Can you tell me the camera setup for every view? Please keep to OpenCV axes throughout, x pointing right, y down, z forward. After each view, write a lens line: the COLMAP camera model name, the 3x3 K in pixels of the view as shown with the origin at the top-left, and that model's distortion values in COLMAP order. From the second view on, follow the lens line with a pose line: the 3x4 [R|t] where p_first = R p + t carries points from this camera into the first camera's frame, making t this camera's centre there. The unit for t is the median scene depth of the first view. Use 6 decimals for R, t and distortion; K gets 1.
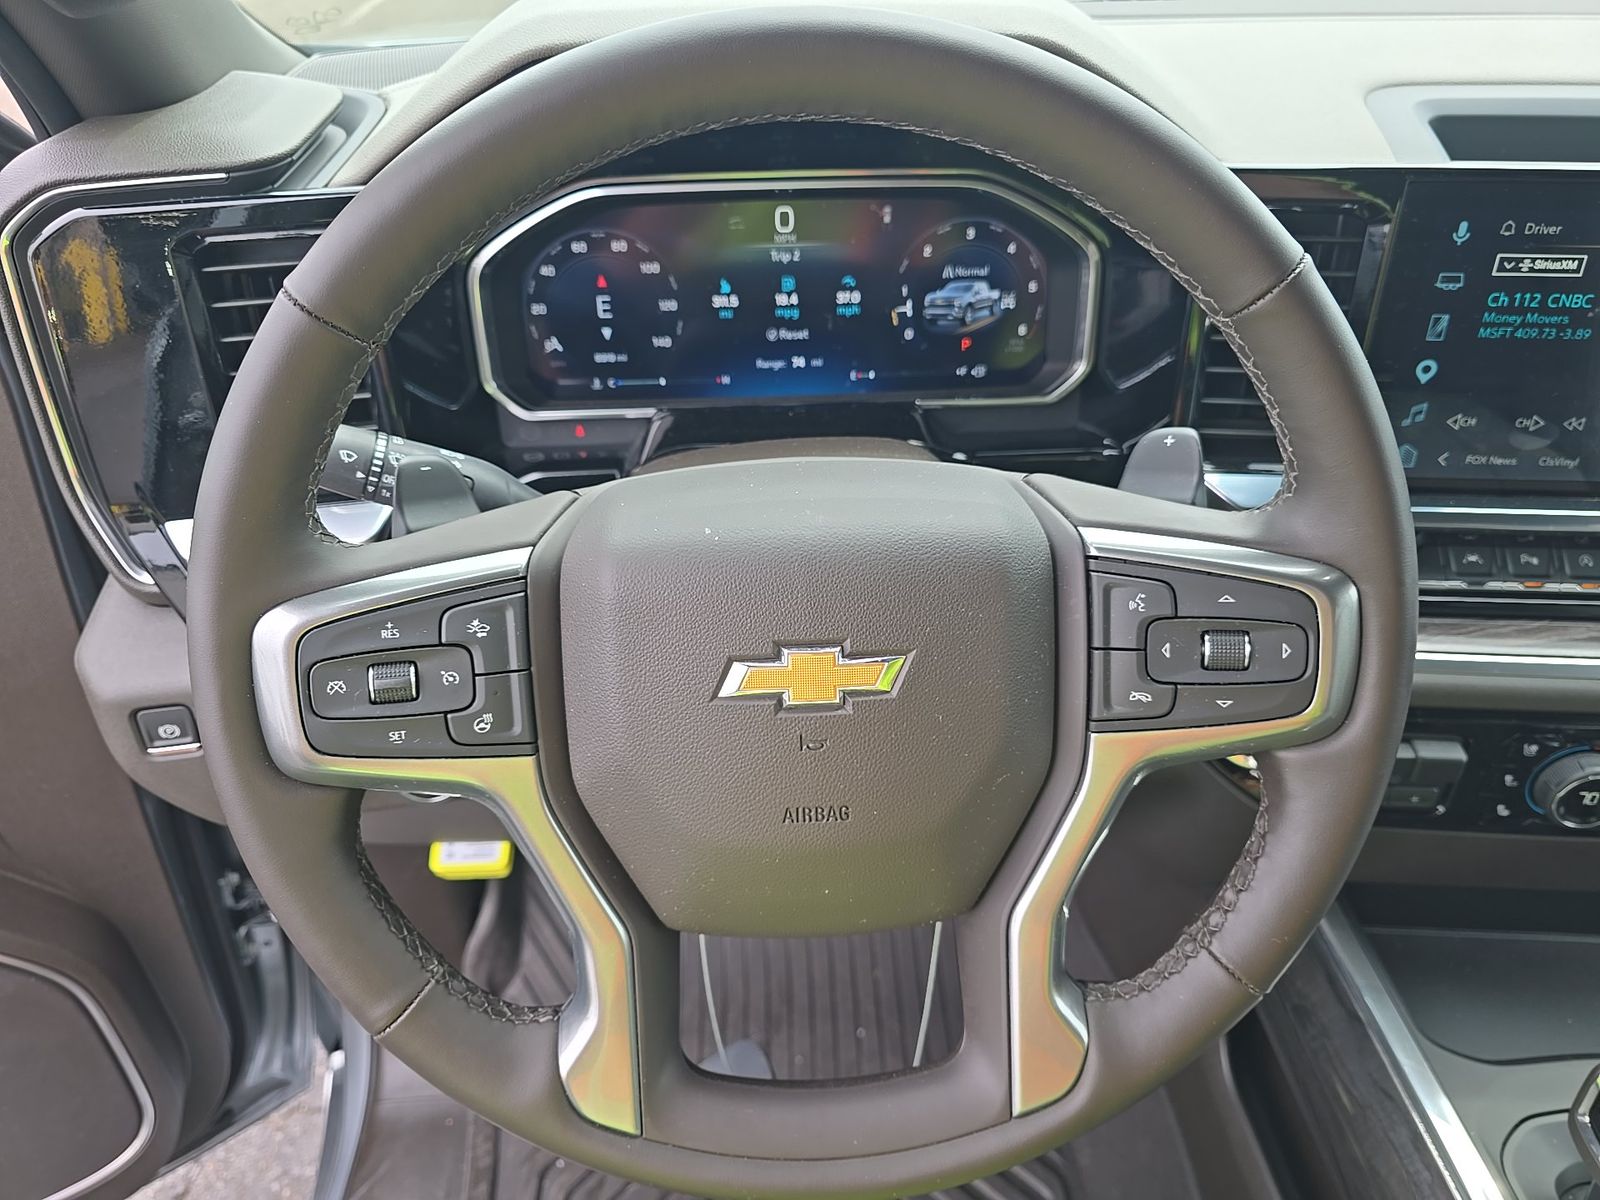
lens RADIAL K [[1069.7, 0, 782.7], [0, 1069.7, 604.8], [0, 0, 1]] dist [-0.003256, -0.008168]
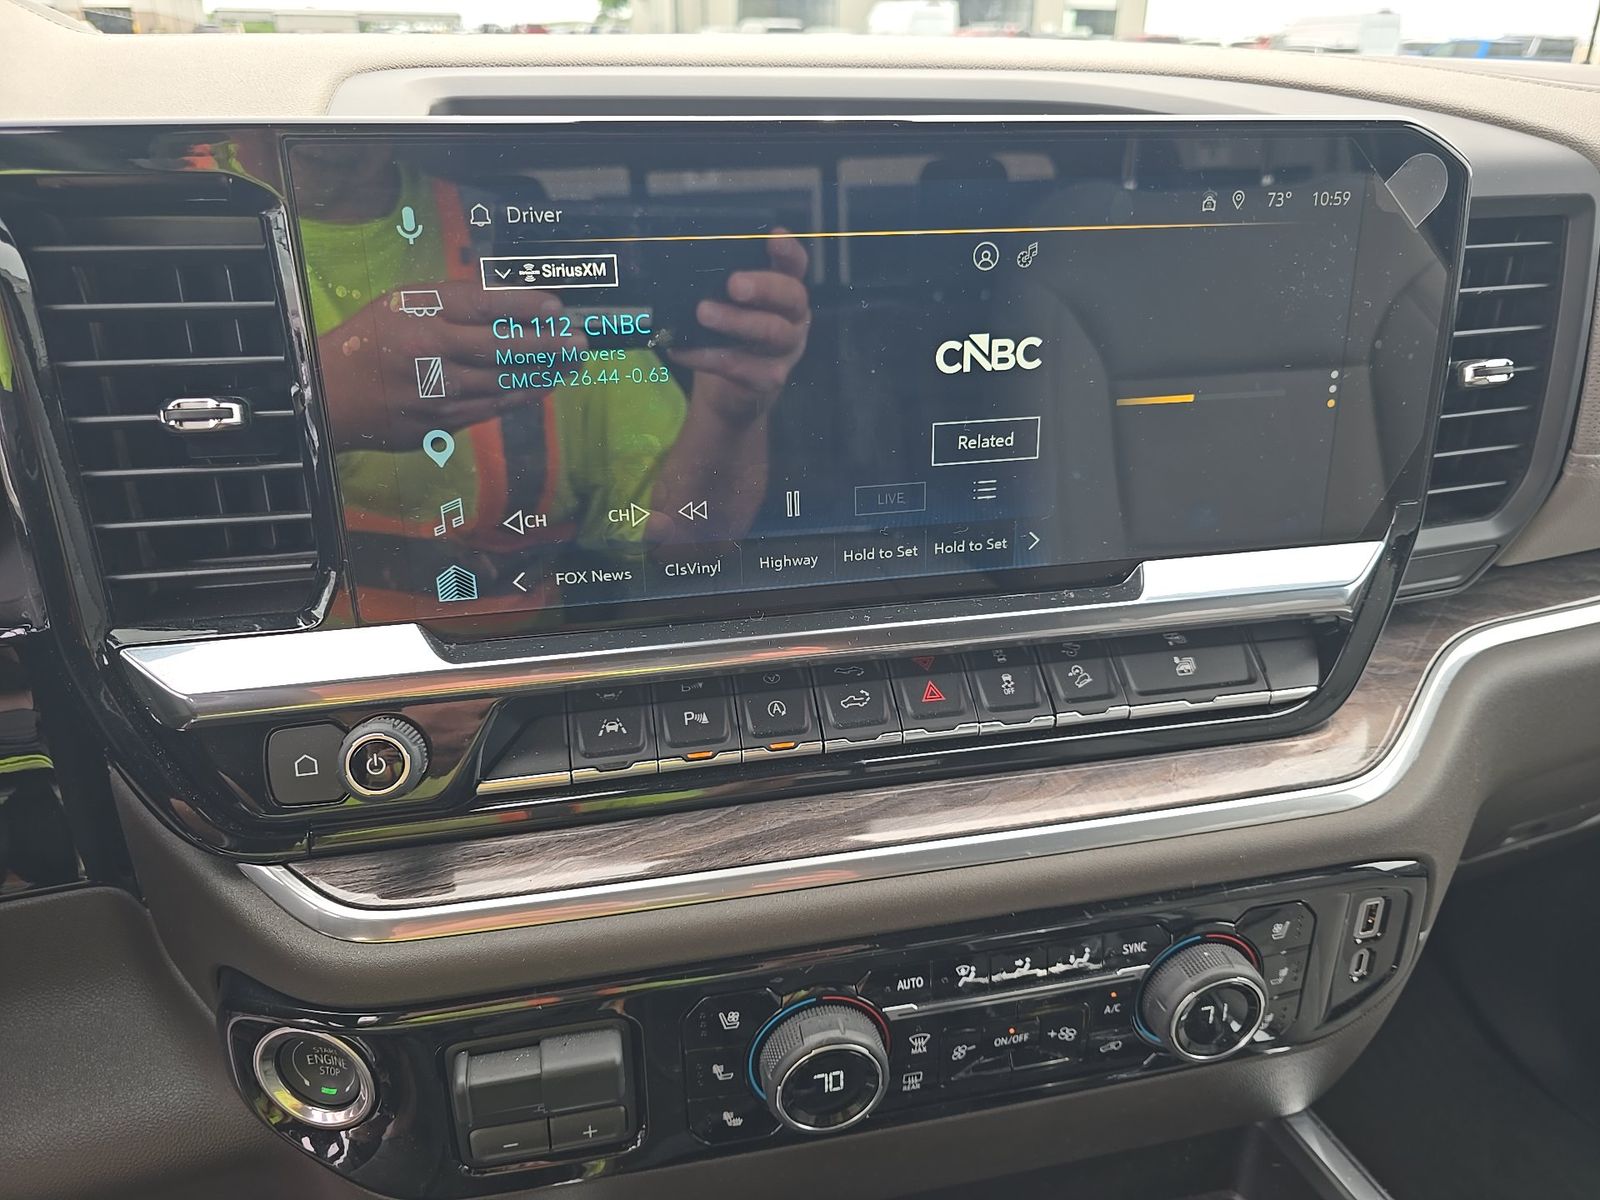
lens RADIAL K [[1069.7, 0, 800.0], [0, 1069.7, 599.1], [0, 0, 1]] dist [-0.003256, -0.008168]
pose [[0.955127, -0.102179, 0.278012, 0.604118], [0.149512, 0.976578, -0.154731, -0.002366], [-0.255691, 0.189354, 0.948033, 0.354523]]
